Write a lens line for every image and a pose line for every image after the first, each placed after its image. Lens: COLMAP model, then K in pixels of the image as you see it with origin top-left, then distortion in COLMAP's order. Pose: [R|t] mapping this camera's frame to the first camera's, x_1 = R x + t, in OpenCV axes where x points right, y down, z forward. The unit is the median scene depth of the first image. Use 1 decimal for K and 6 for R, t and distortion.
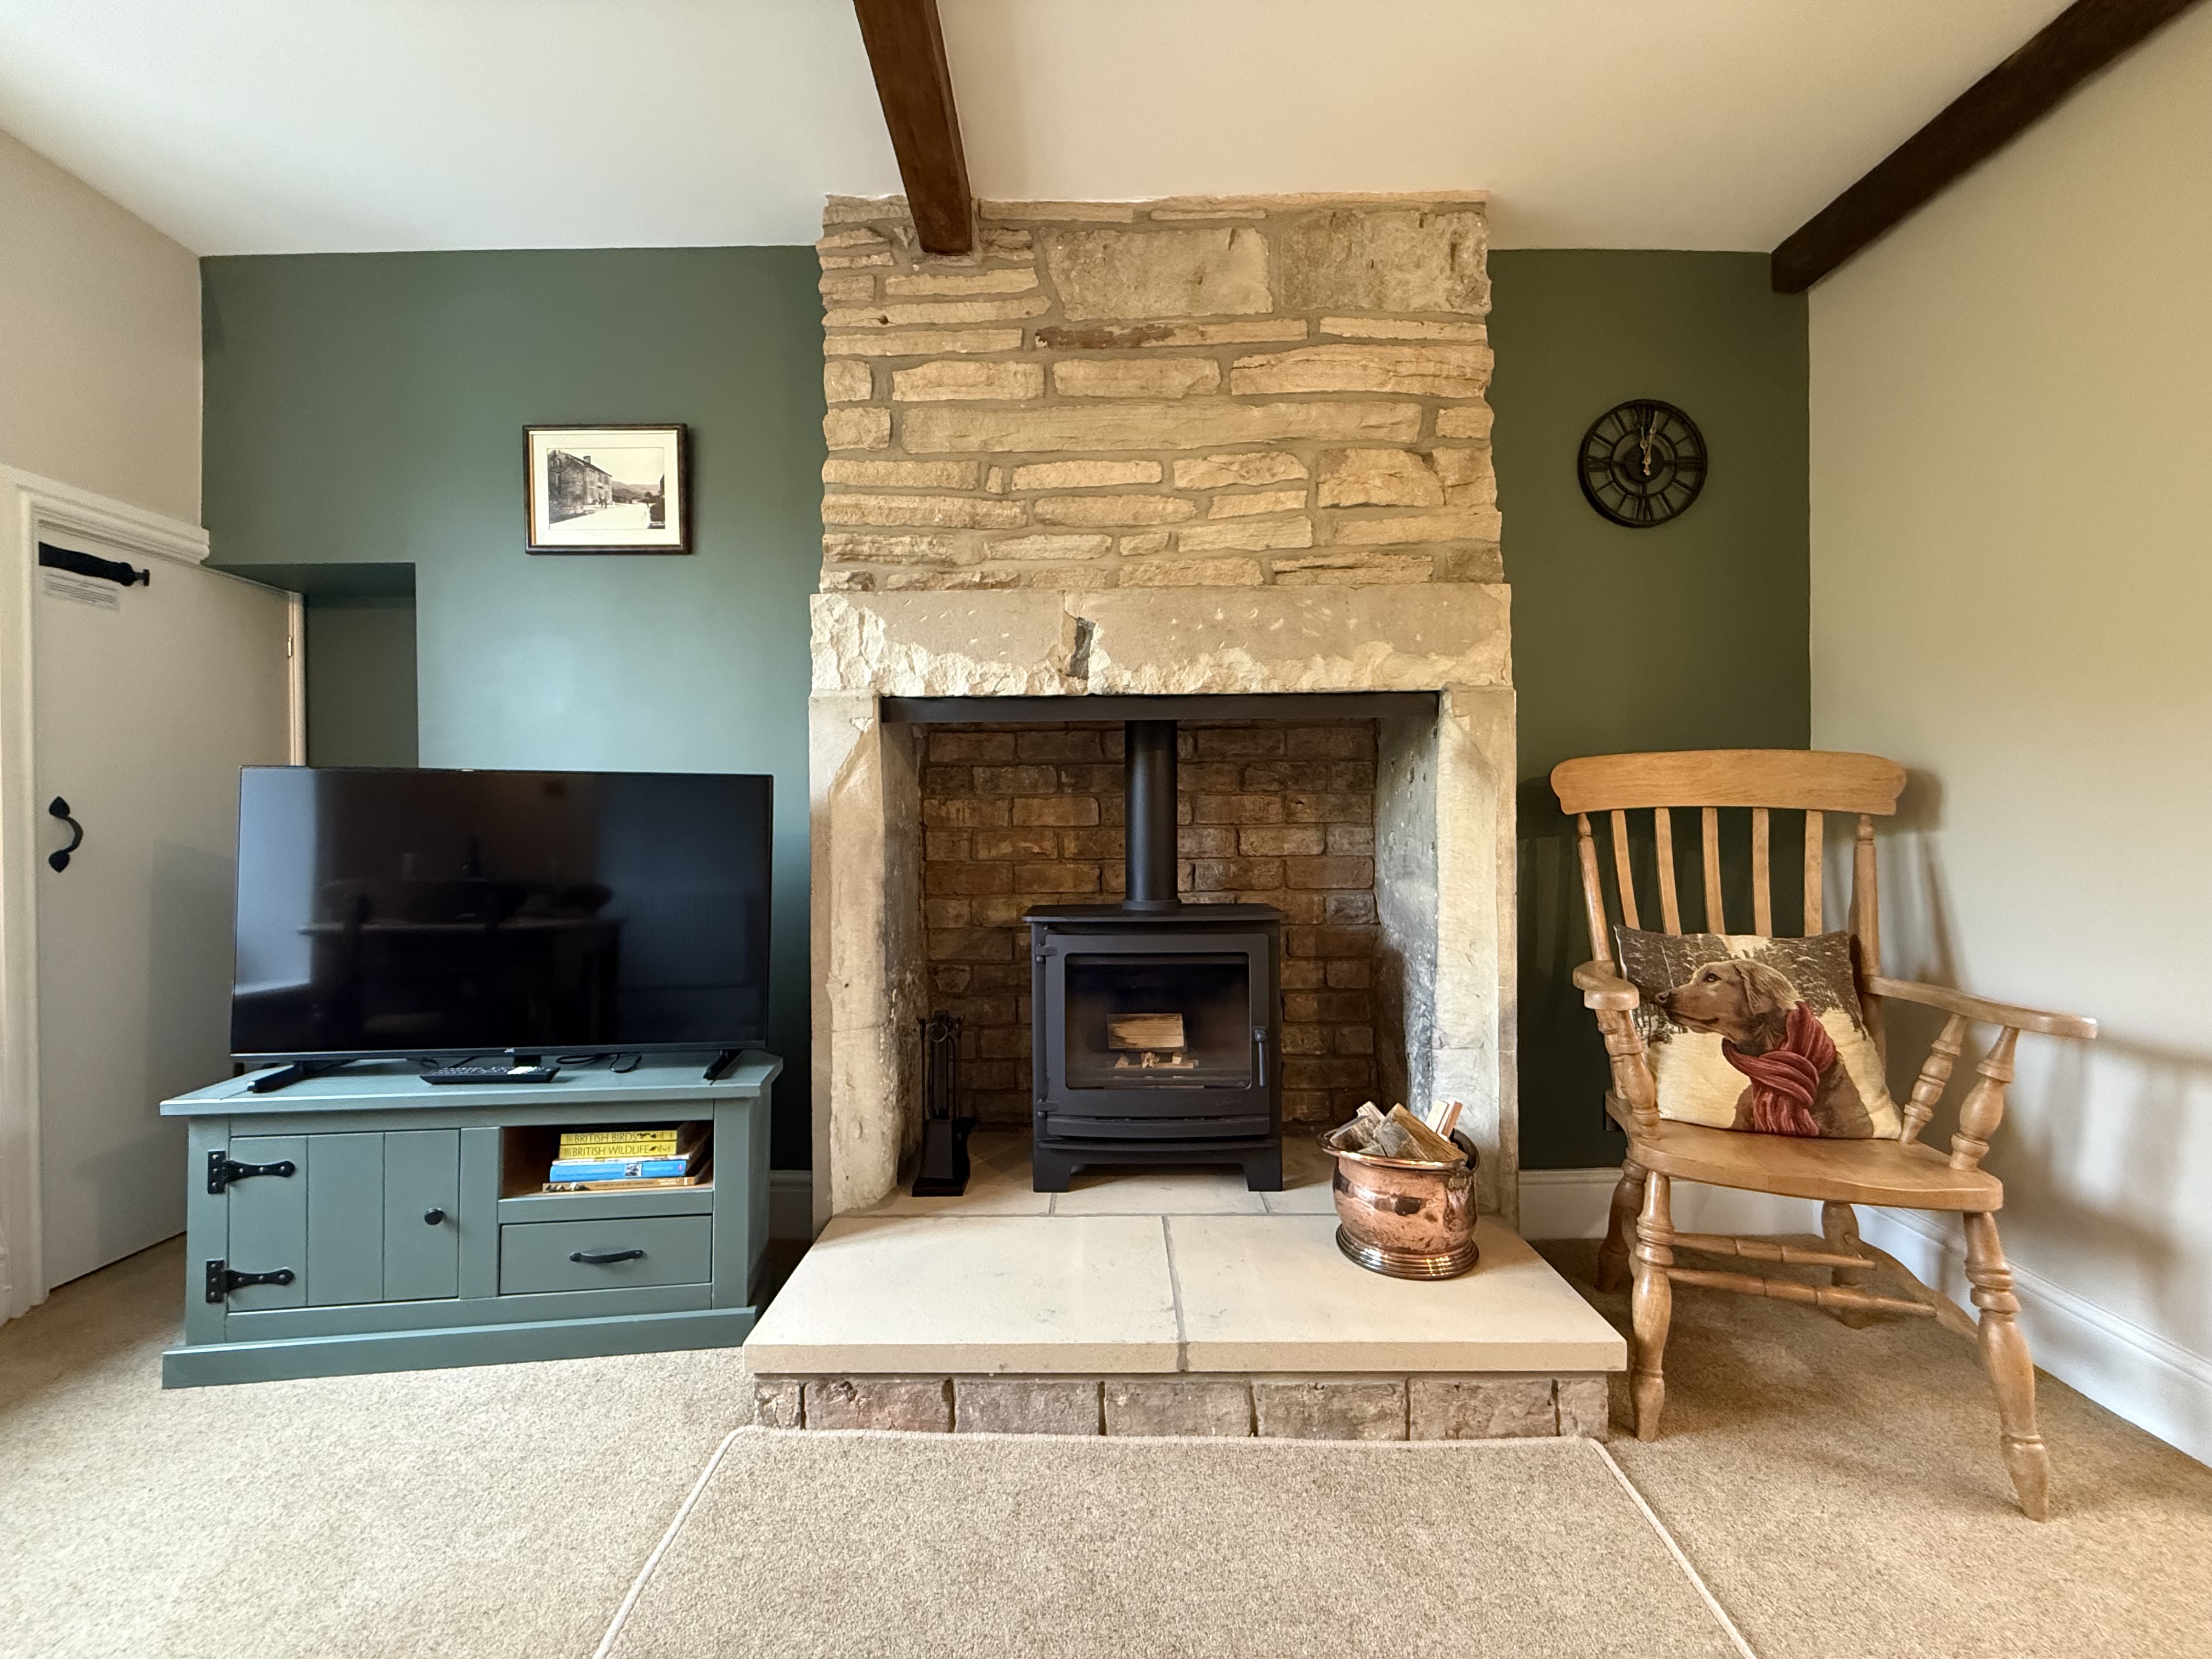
lens RADIAL K [[880.4, 0, 1100.3], [0, 880.4, 829.0], [0, 0, 1]] dist [-0.001618, 0.000097]
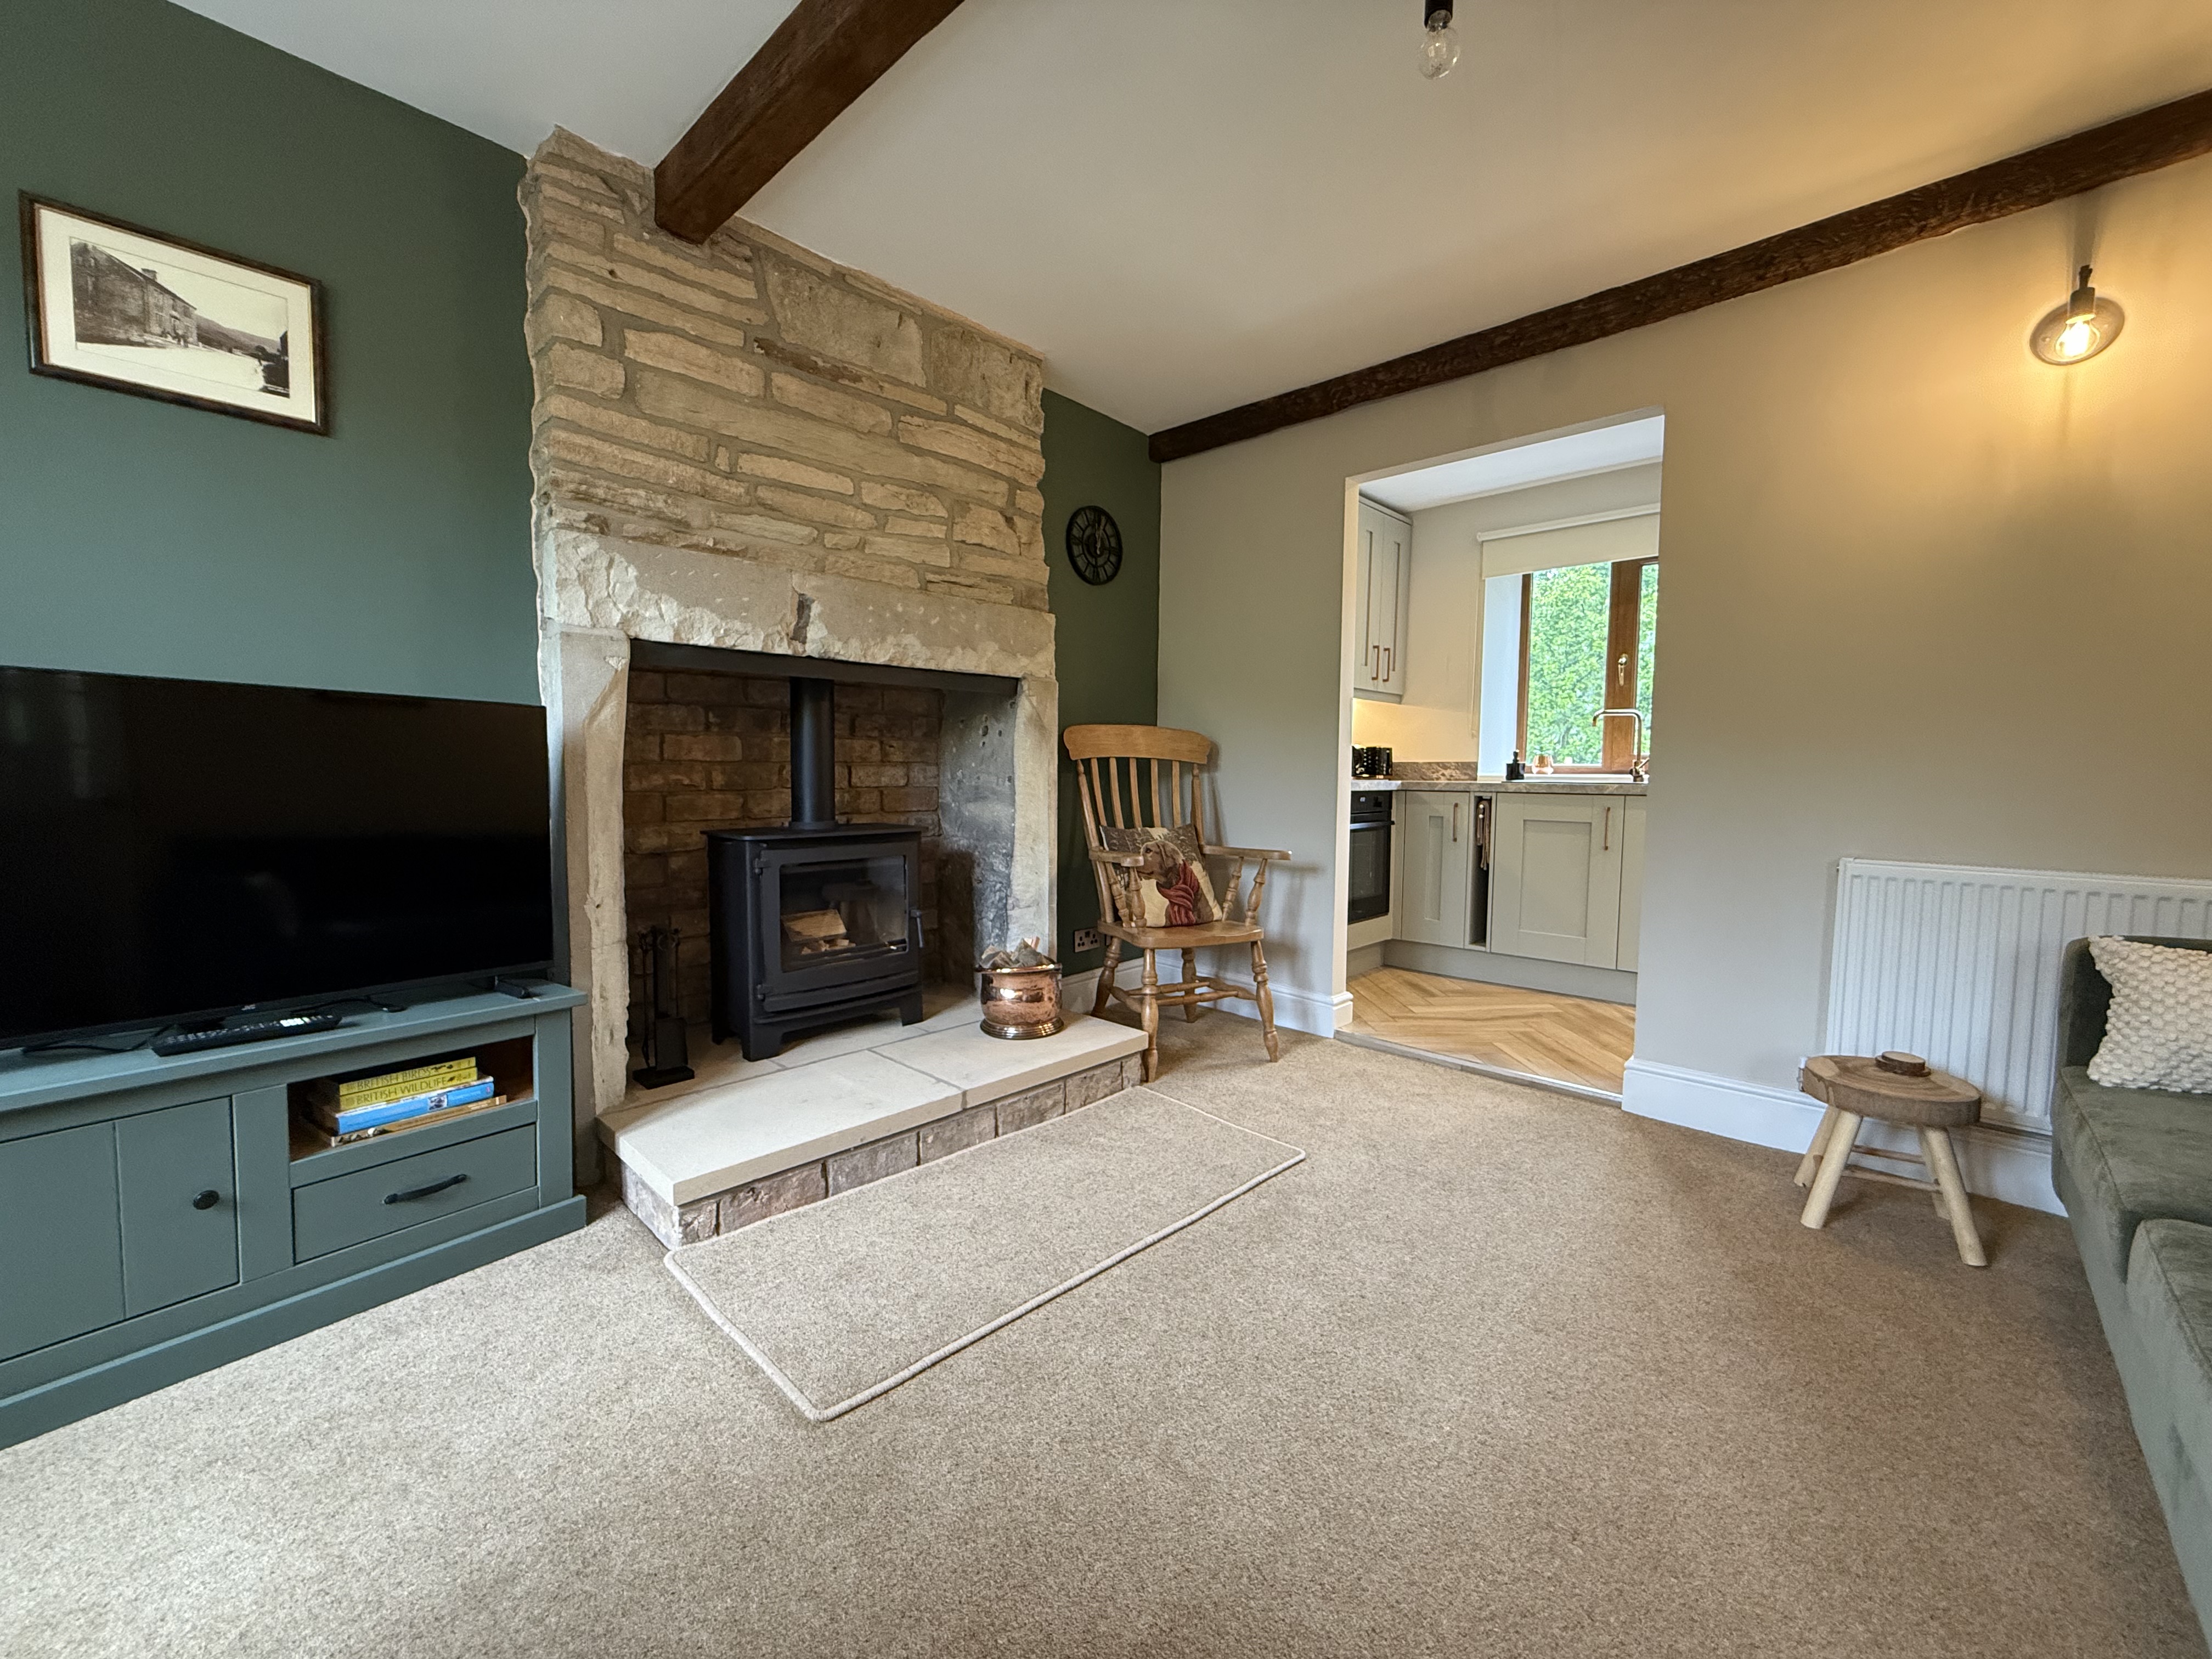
lens RADIAL K [[880.4, 0, 1099.4], [0, 880.4, 828.7], [0, 0, 1]] dist [-0.001618, 0.000097]
pose [[0.692161, -0.035634, 0.720862, -0.640768], [-0.012358, 0.998049, 0.061202, 0.010421], [-0.721637, -0.051270, 0.690371, -0.179644]]
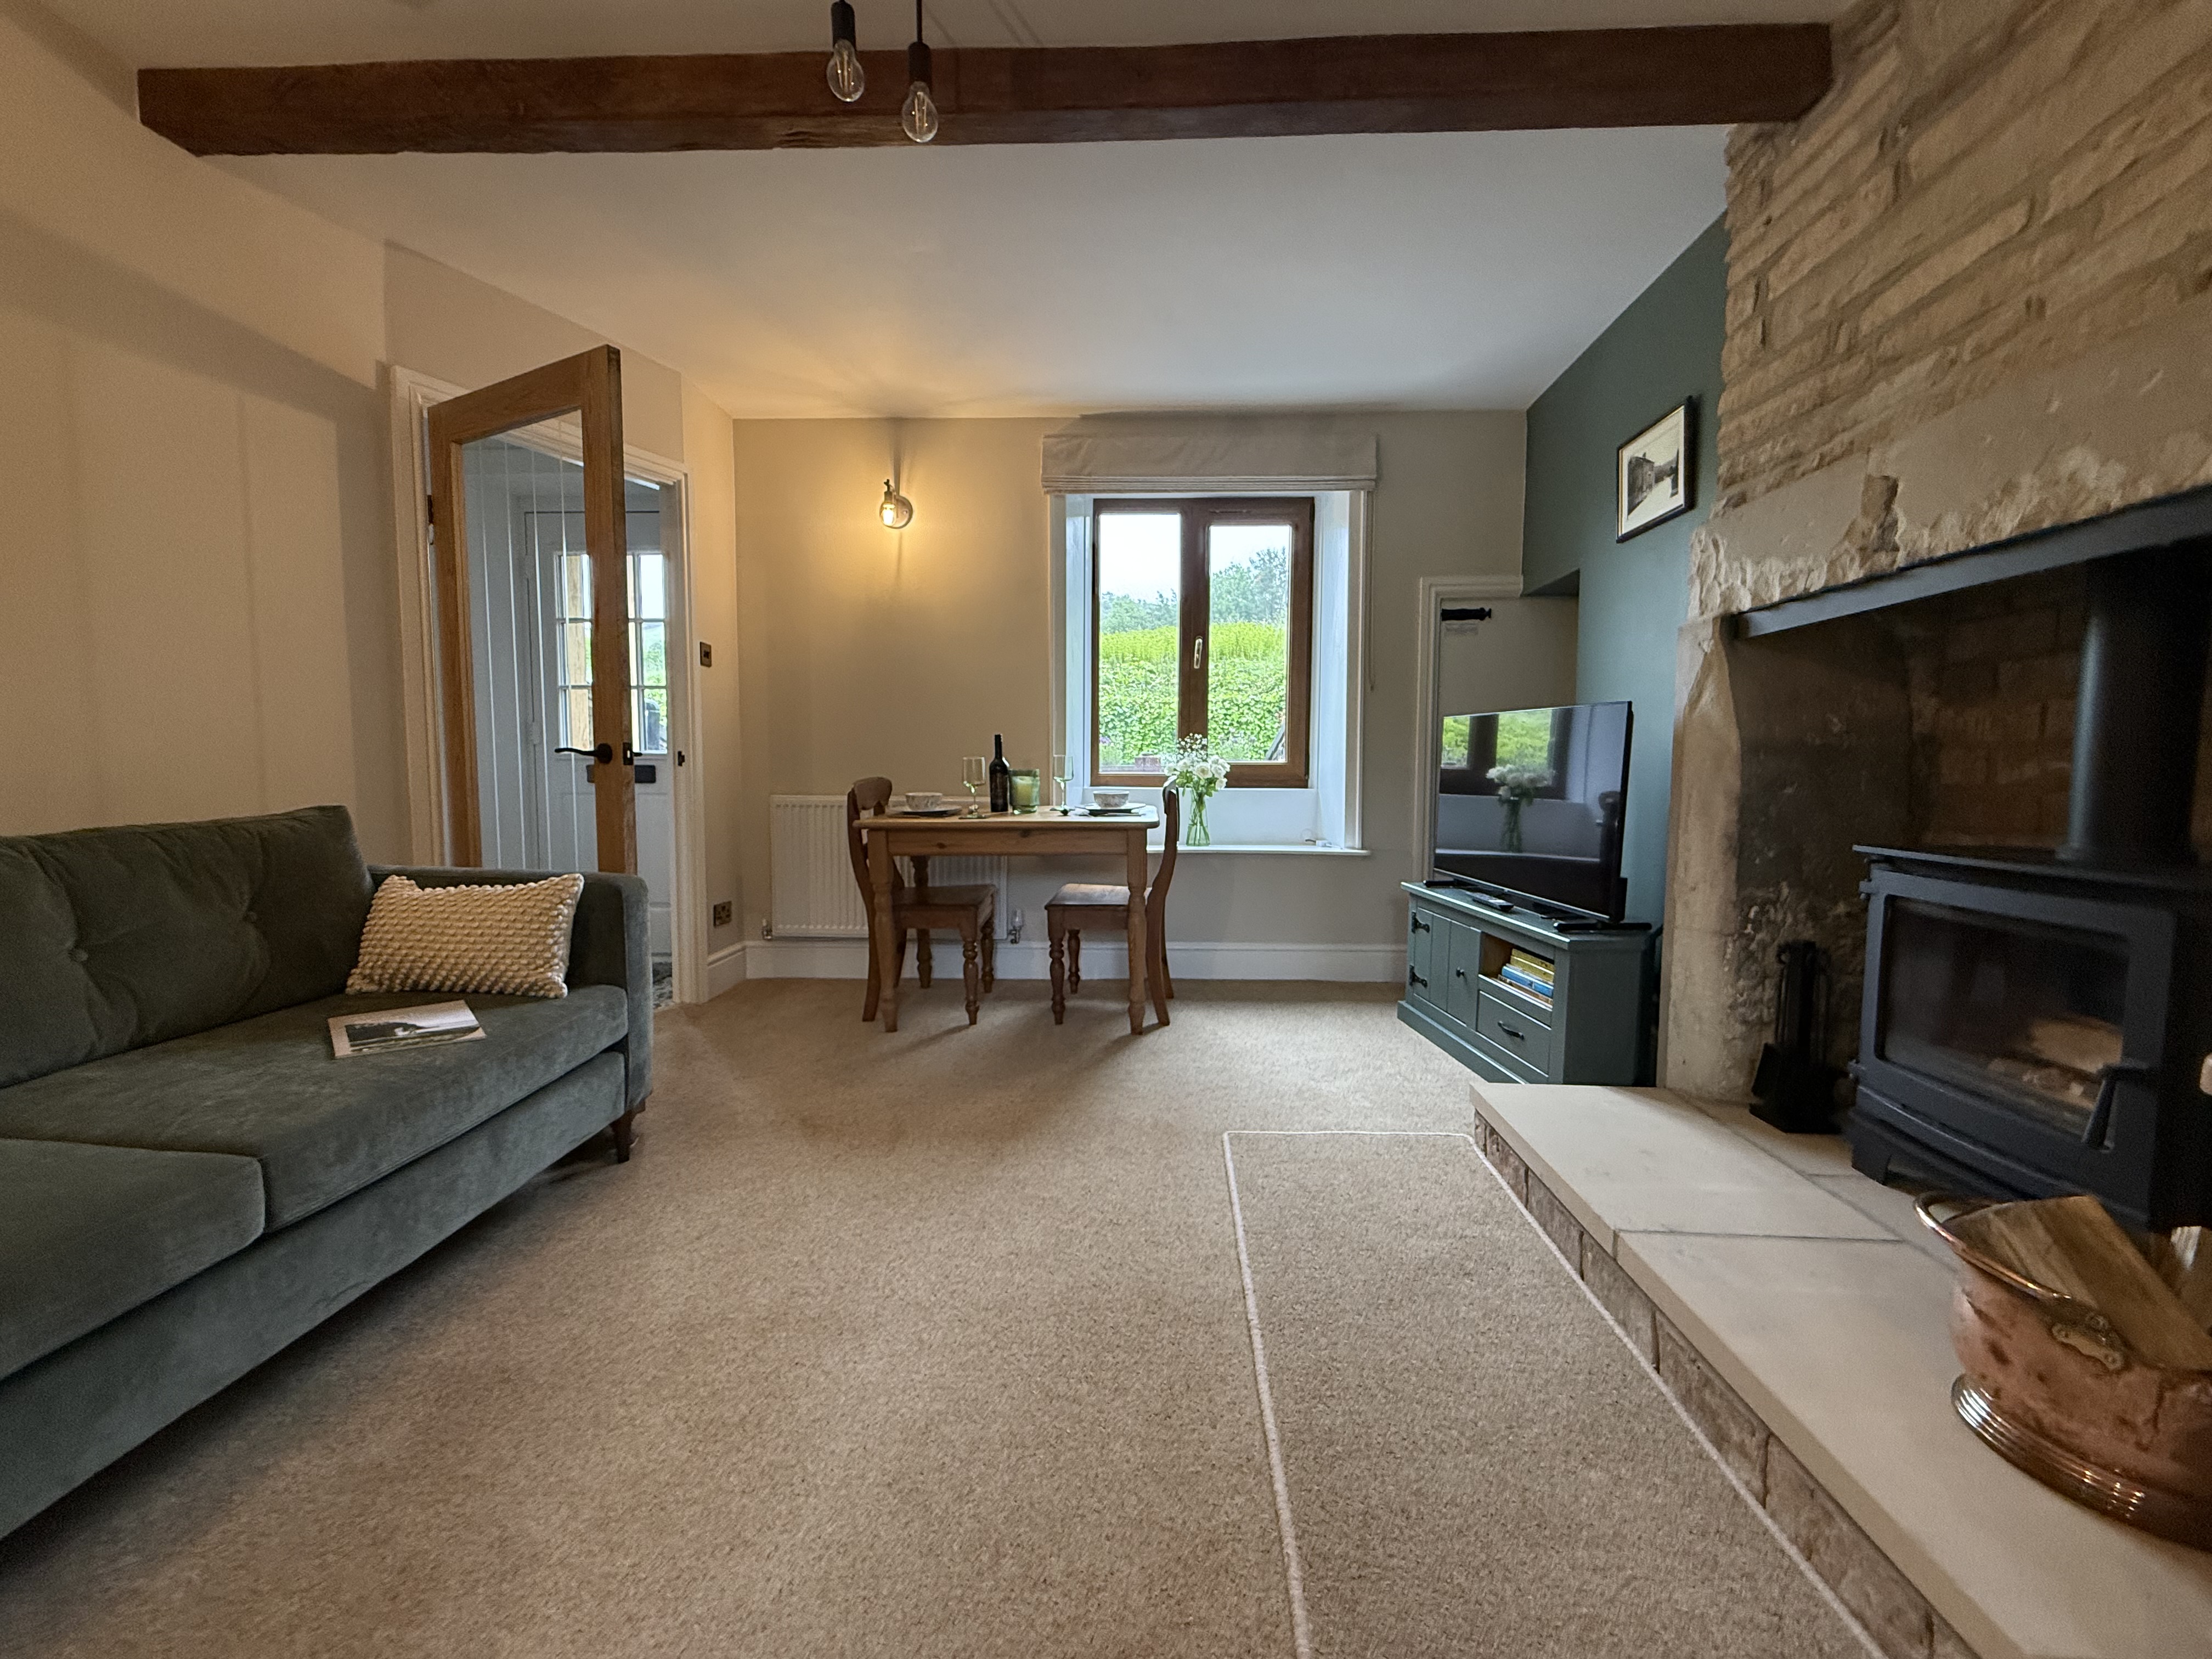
lens RADIAL K [[880.4, 0, 1106.7], [0, 880.4, 827.3], [0, 0, 1]] dist [-0.001618, 0.000097]
pose [[-0.057157, 0.073549, -0.995652, 0.838100], [-0.005539, 0.997244, 0.073984, 0.024647], [0.998350, 0.009743, -0.056592, 0.337958]]
